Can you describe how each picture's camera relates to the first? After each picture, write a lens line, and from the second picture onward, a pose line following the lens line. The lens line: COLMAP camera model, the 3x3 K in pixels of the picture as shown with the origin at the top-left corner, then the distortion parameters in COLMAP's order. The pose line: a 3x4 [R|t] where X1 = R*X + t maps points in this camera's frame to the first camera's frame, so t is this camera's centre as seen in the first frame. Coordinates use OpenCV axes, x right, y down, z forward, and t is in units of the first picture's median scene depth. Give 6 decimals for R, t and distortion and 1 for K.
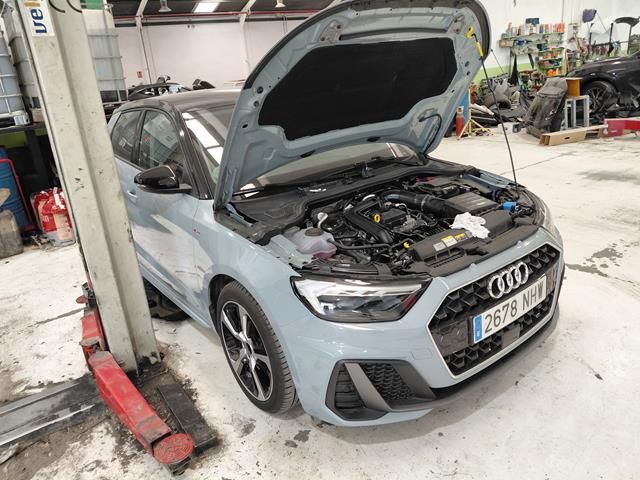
lens RADIAL K [[513.8, 0, 311.6], [0, 513.8, 240.2], [0, 0, 1]] dist [0.011446, 0.010705]
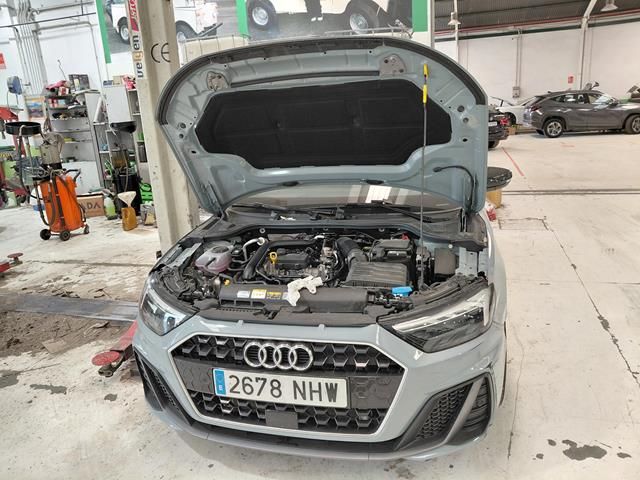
lens RADIAL K [[513.8, 0, 311.6], [0, 513.8, 240.2], [0, 0, 1]] dist [0.011446, 0.010705]
pose [[0.592319, 0.257021, -0.763609, 1.049101], [-0.251548, 0.959371, 0.127791, -0.246755], [0.765429, 0.116392, 0.632907, 0.448314]]
